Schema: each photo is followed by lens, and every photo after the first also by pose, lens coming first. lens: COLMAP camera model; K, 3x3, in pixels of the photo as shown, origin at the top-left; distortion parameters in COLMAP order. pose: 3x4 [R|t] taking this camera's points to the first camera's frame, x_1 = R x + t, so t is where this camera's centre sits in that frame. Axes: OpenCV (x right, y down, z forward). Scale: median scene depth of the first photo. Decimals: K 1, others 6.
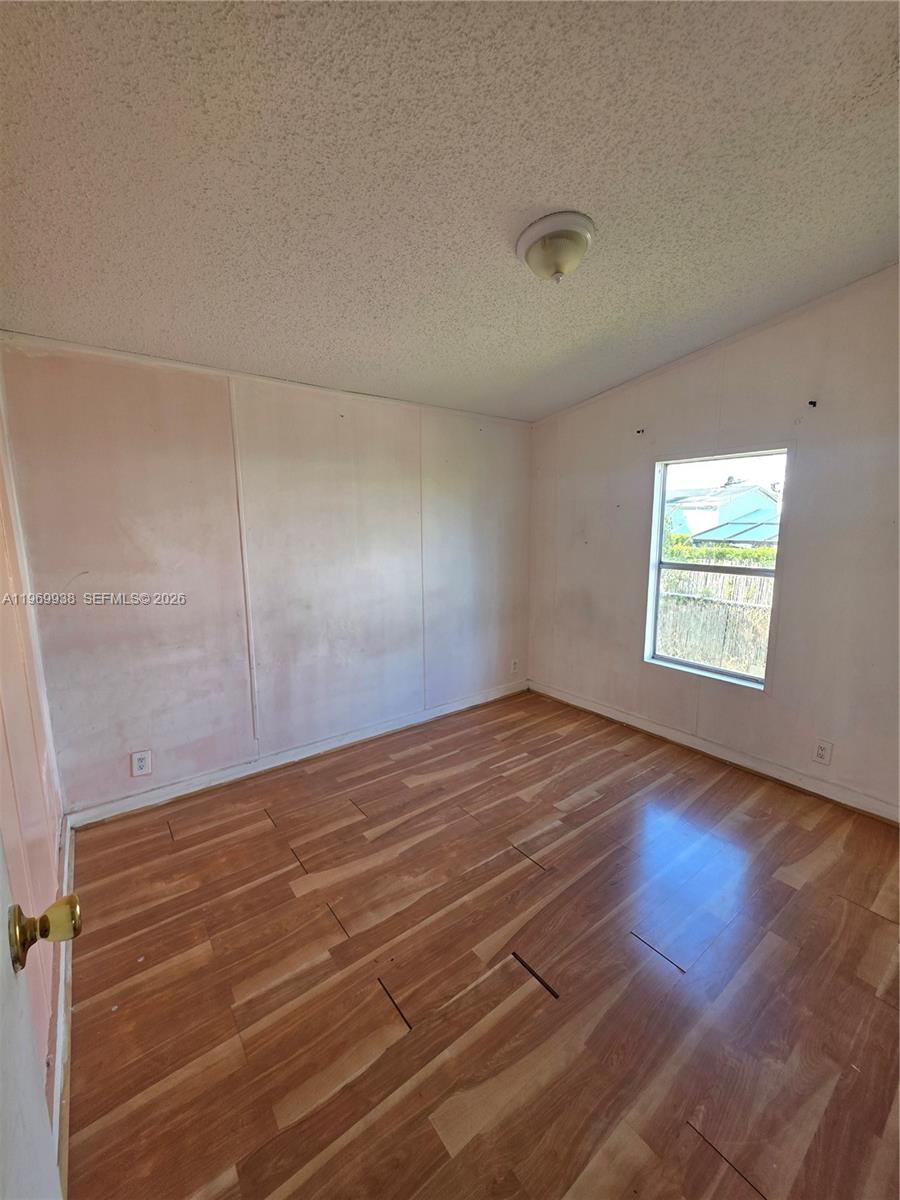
lens RADIAL K [[477.9, 0, 448.6], [0, 477.9, 599.3], [0, 0, 1]] dist [0.002463, -0.000007]
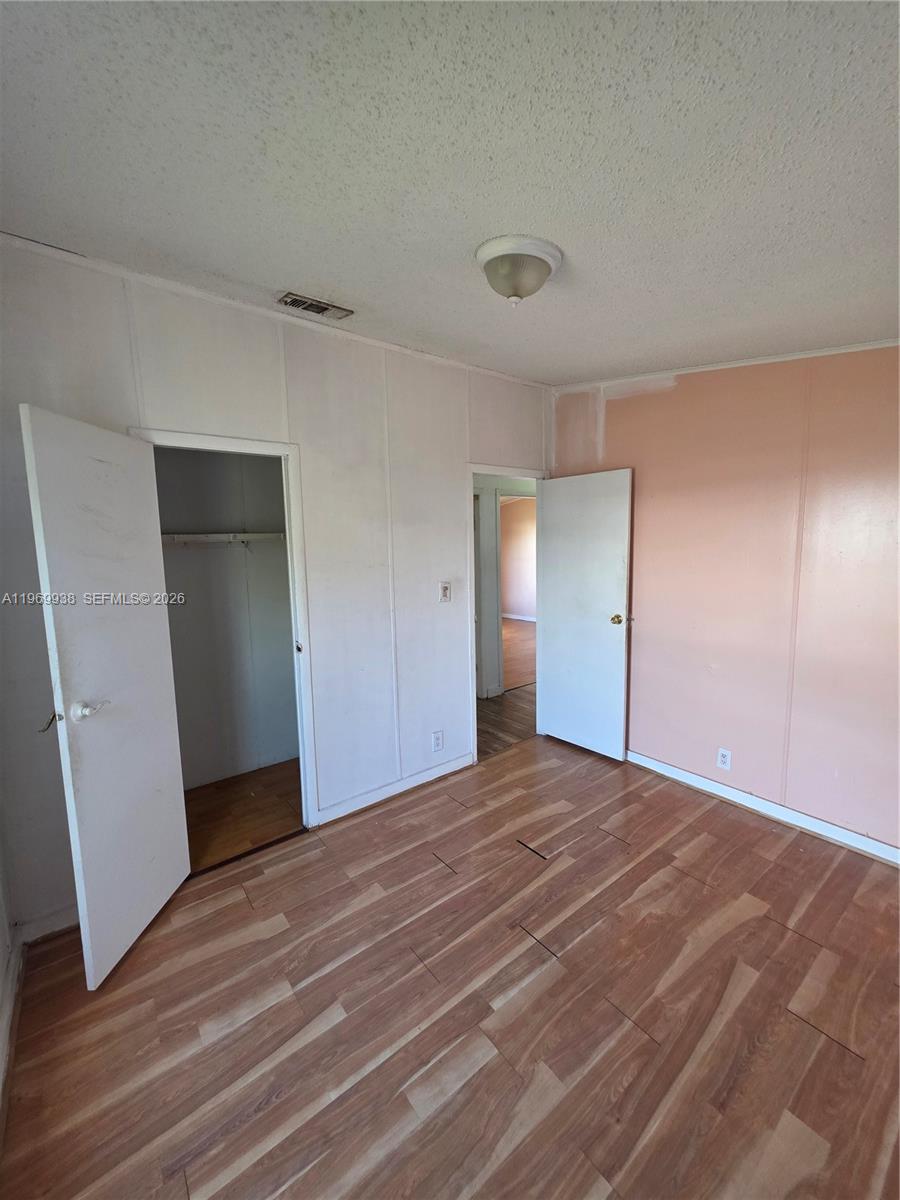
lens RADIAL K [[477.9, 0, 450.5], [0, 477.9, 600.2], [0, 0, 1]] dist [0.002463, -0.000007]
pose [[-0.999616, 0.027302, -0.004669, 0.316327], [0.024956, 0.960888, 0.275811, -0.313357], [0.012017, 0.275588, -0.961201, 1.682182]]
